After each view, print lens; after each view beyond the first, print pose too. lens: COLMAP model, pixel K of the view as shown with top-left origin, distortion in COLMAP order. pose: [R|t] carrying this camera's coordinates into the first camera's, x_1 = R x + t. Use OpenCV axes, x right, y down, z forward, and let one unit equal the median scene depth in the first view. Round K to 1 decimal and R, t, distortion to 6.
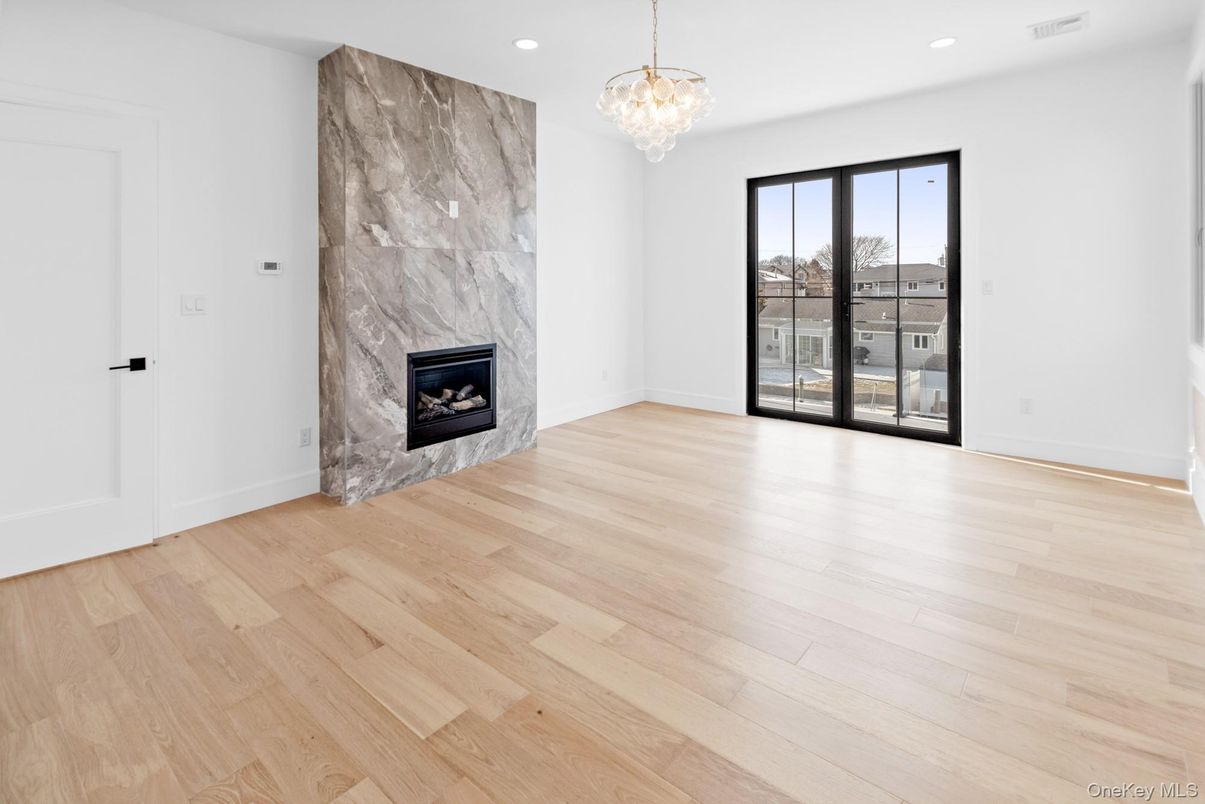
lens RADIAL K [[551.2, 0, 602.9], [0, 551.2, 387.1], [0, 0, 1]] dist [0.002318, 0.000004]
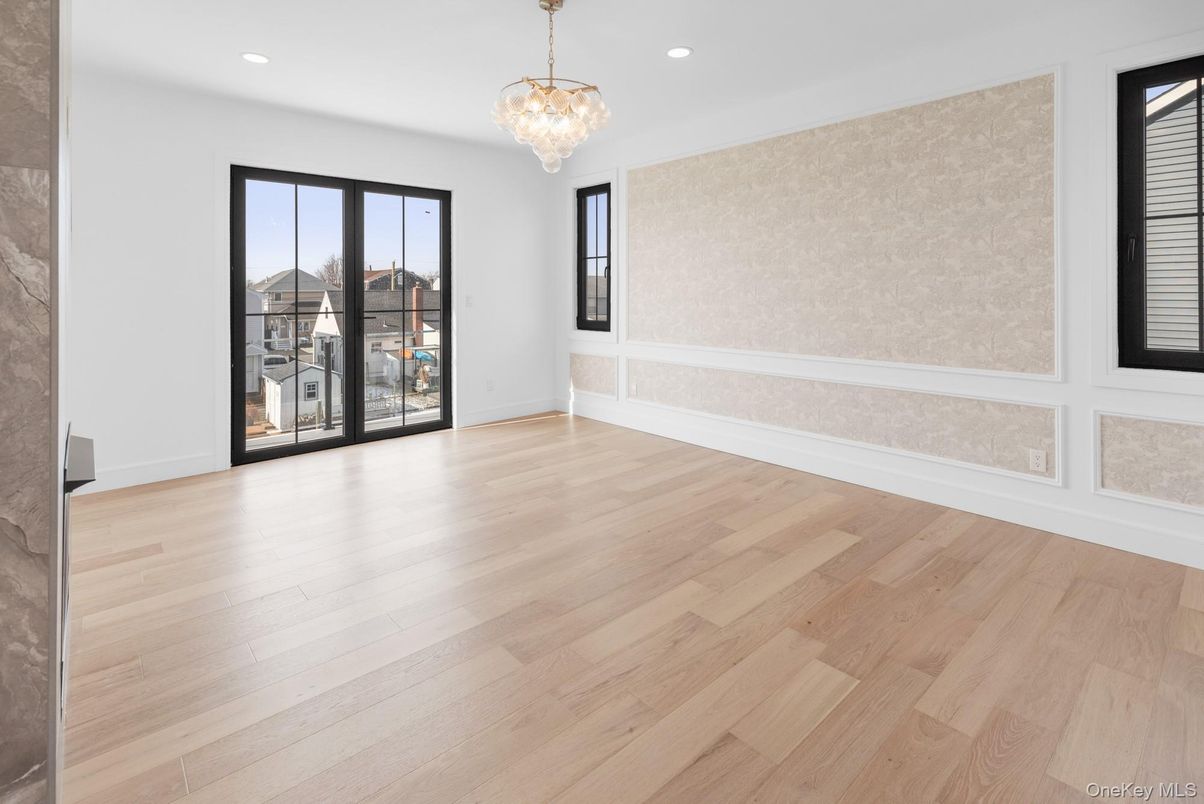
lens RADIAL K [[539.1, 0, 612.4], [0, 539.1, 396.2], [0, 0, 1]] dist [0.004448, -0.000135]
pose [[0.174288, -0.172639, 0.969443, -0.641370], [0.187628, 0.972296, 0.139415, -0.090259], [-0.966654, 0.157597, 0.201851, 0.535629]]
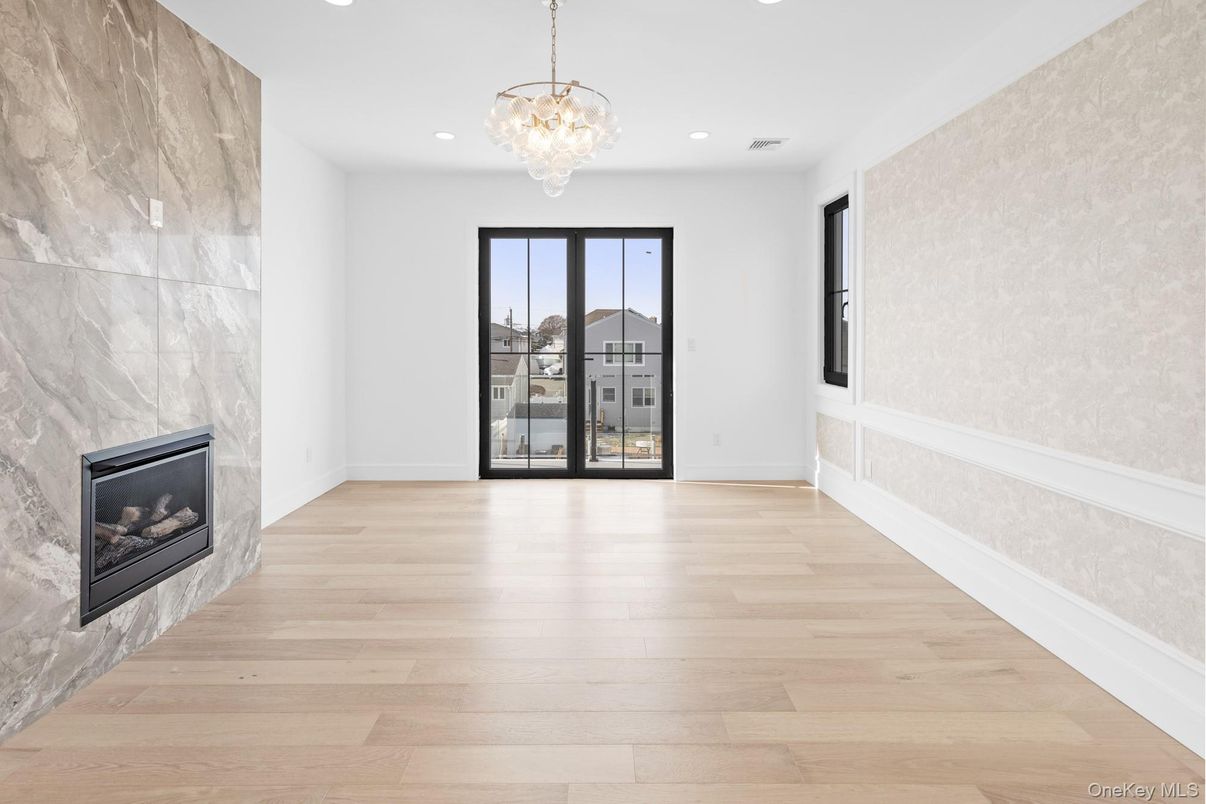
lens RADIAL K [[566.3, 0, 599.1], [0, 566.3, 427.3], [0, 0, 1]] dist [0.007376, -0.001156]
pose [[0.772774, -0.085993, 0.628828, -0.307272], [0.106103, 0.994339, 0.005587, -0.036169], [-0.625749, 0.062403, 0.777524, 0.211626]]
